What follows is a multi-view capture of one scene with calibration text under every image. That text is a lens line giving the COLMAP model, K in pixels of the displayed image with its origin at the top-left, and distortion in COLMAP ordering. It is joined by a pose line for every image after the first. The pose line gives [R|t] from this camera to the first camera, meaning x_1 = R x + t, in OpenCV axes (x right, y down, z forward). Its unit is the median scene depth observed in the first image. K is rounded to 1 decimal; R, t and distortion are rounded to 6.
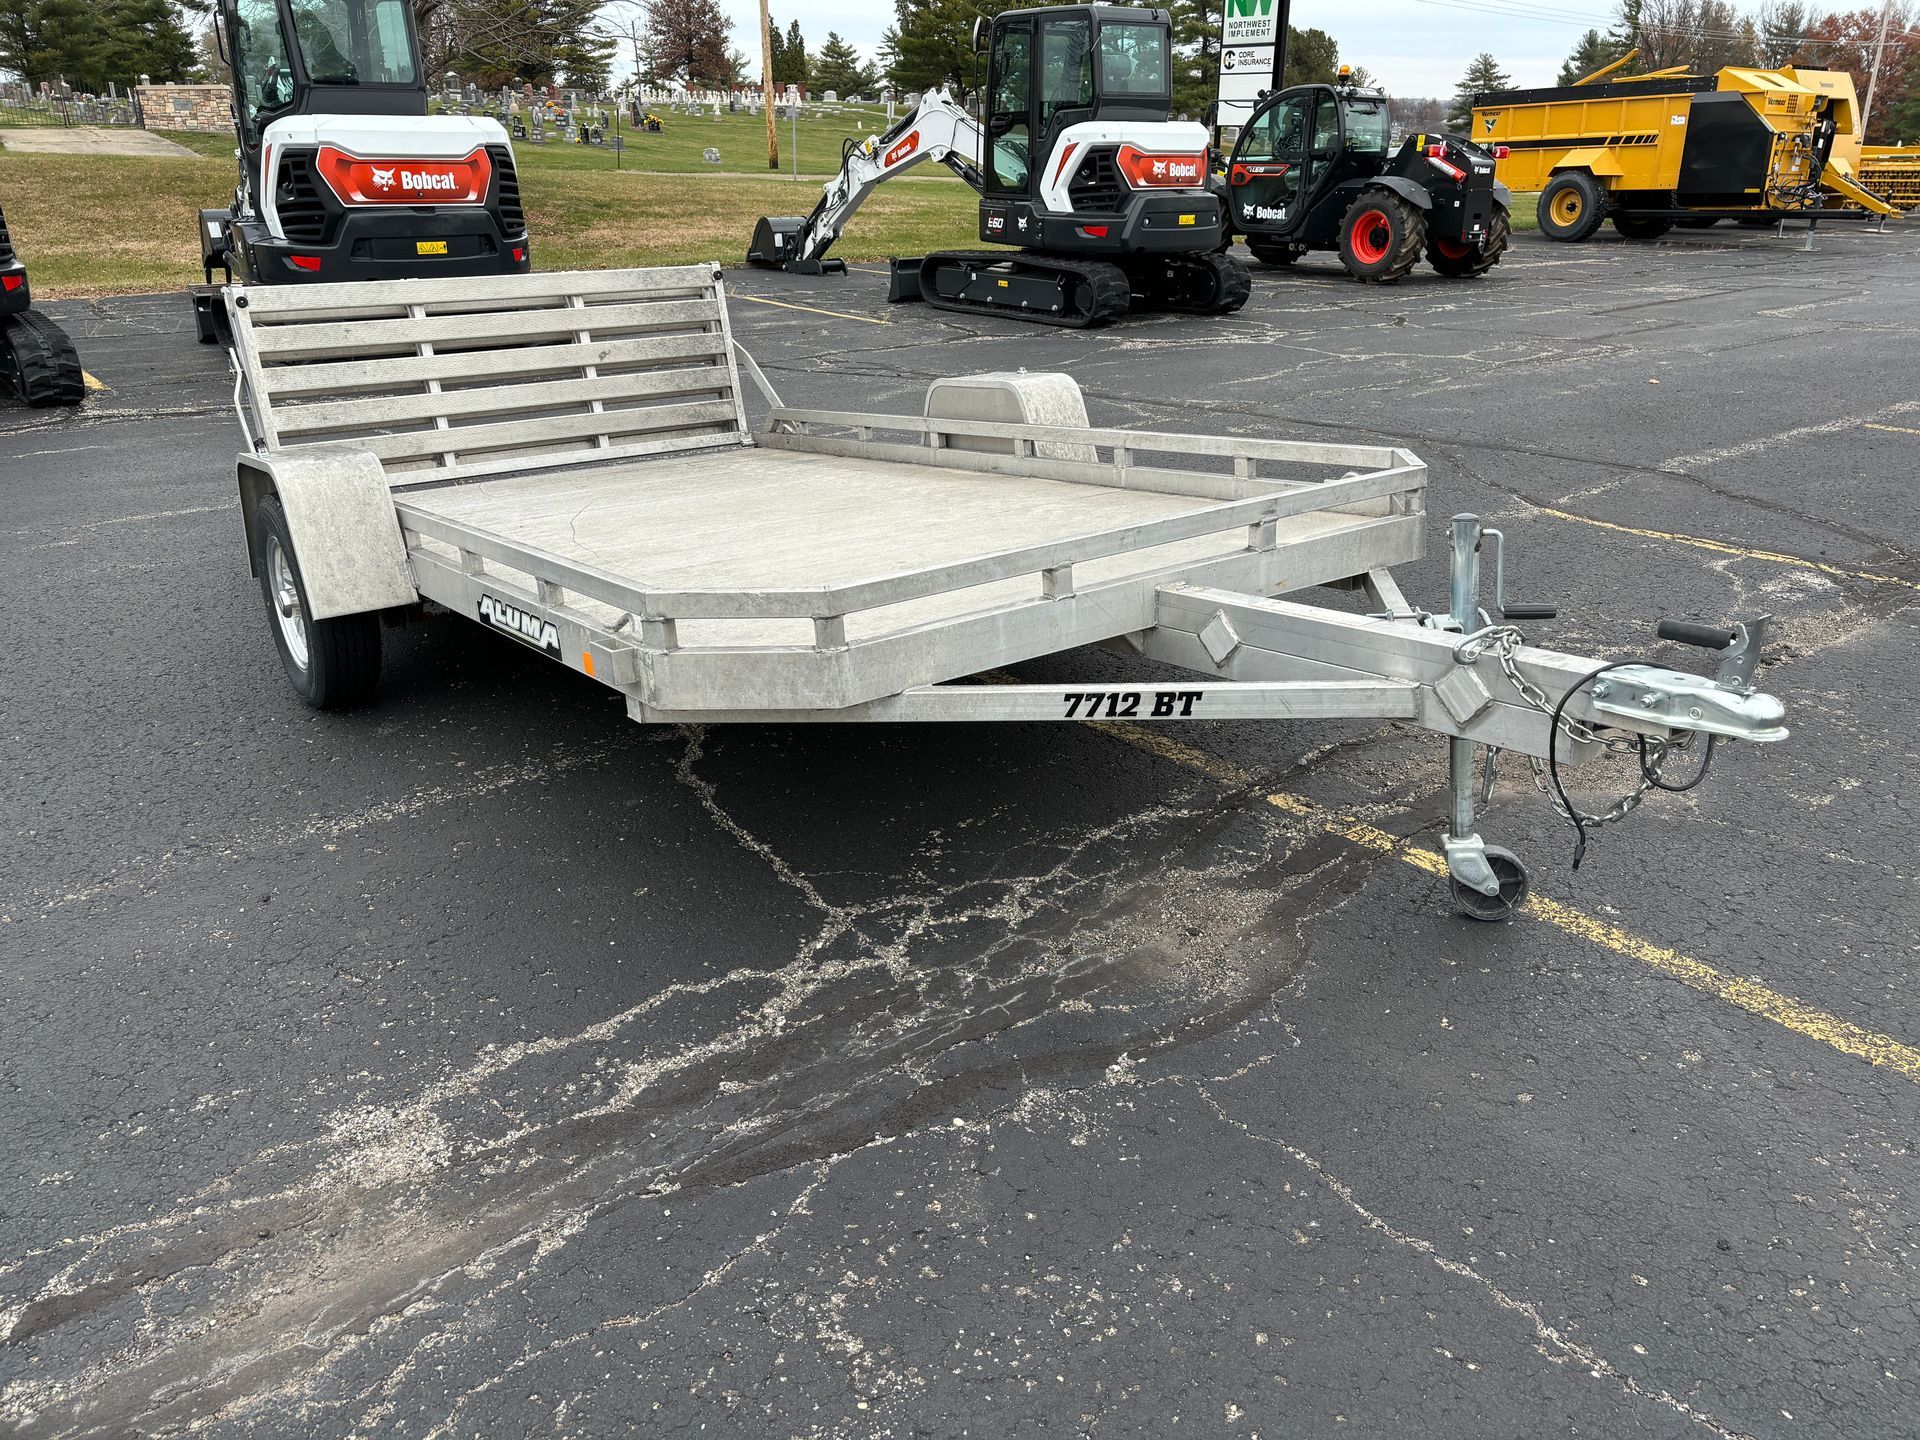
lens RADIAL K [[1428.3, 0, 960.0], [0, 1428.3, 720.0], [0, 0, 1]] dist [0.022928, 0.004003]
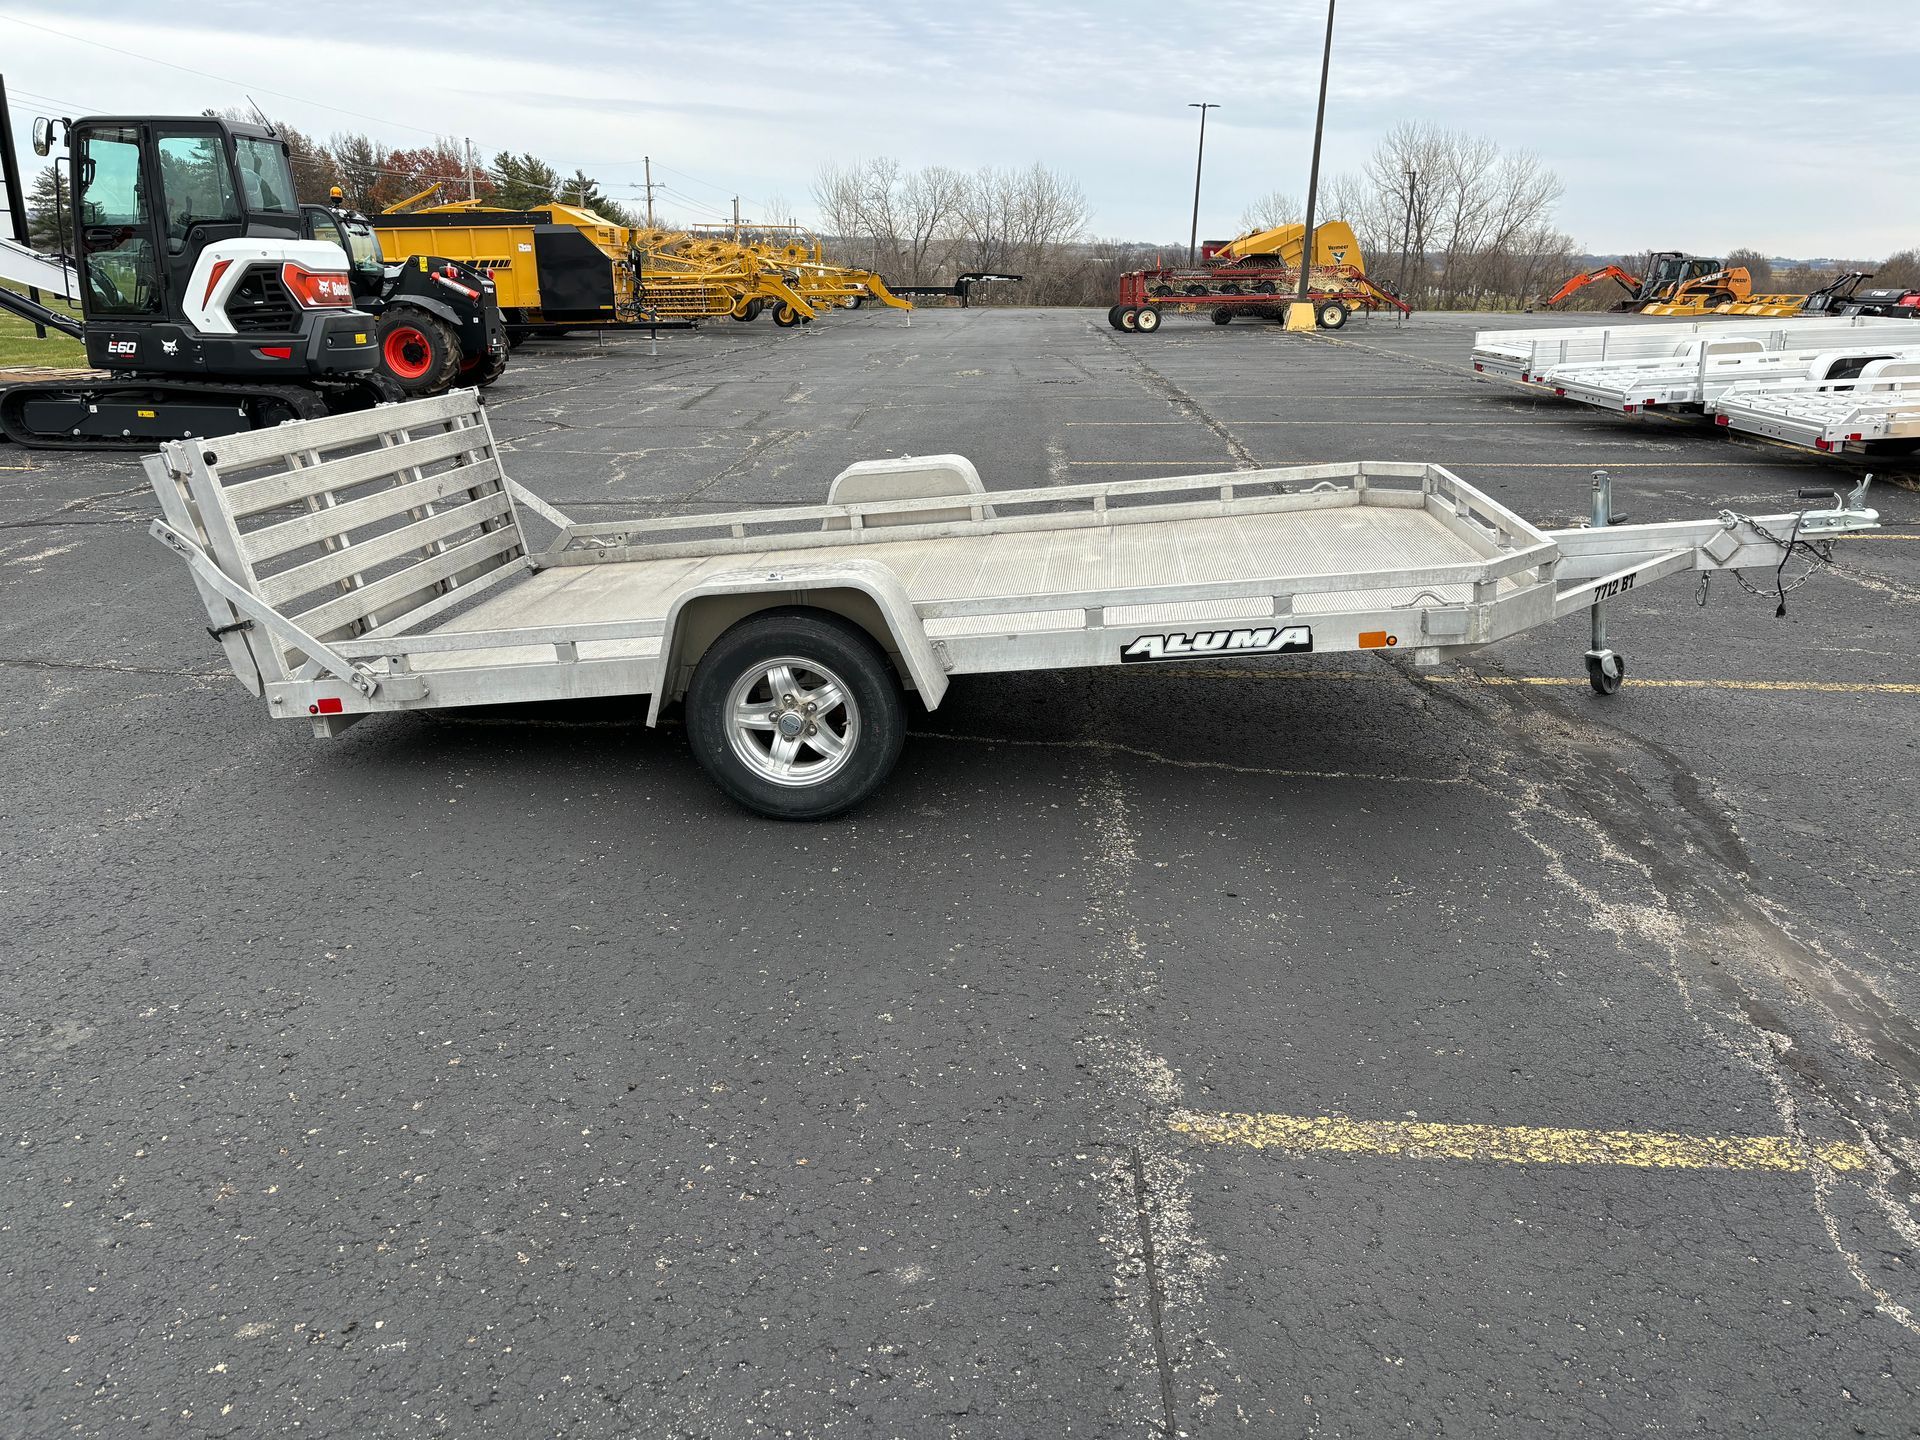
lens RADIAL K [[1428.3, 0, 960.0], [0, 1428.3, 720.0], [0, 0, 1]] dist [0.022928, 0.004003]
pose [[0.664547, -0.219817, 0.714183, -0.692685], [0.271625, 0.961434, 0.043171, -0.060631], [-0.696130, 0.165301, 0.698626, 0.147671]]
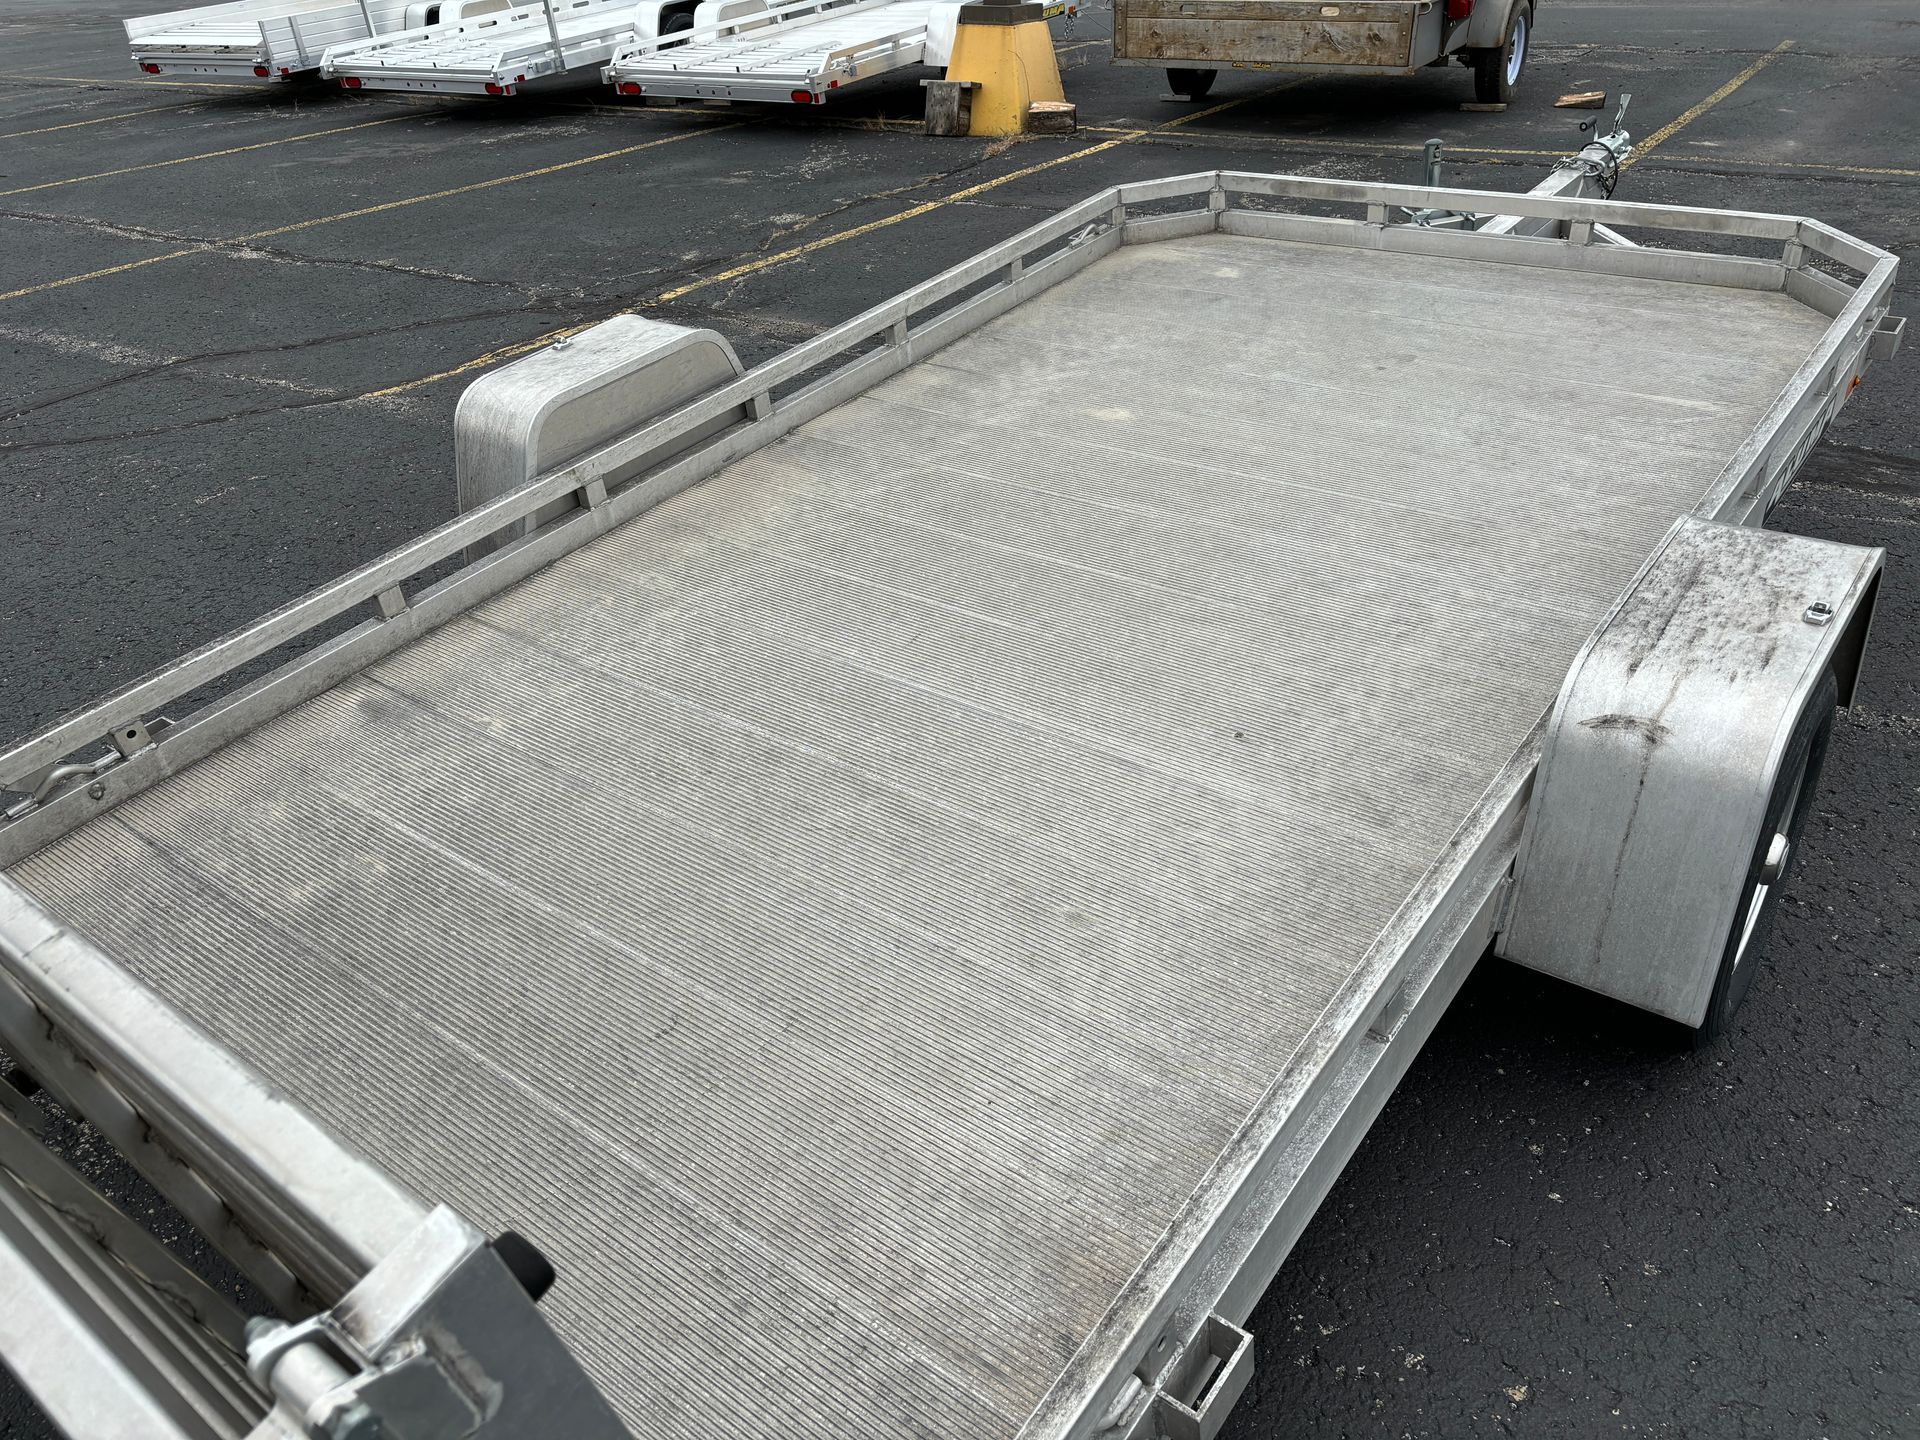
lens RADIAL K [[1432.3, 0, 975.9], [0, 1432.3, 710.0], [0, 0, 1]] dist [0.027956, -0.027390]
pose [[-0.301942, -0.465165, 0.832137, -0.499533], [0.397481, 0.731960, 0.553393, -0.337240], [-0.866510, 0.497851, -0.036115, 0.795190]]
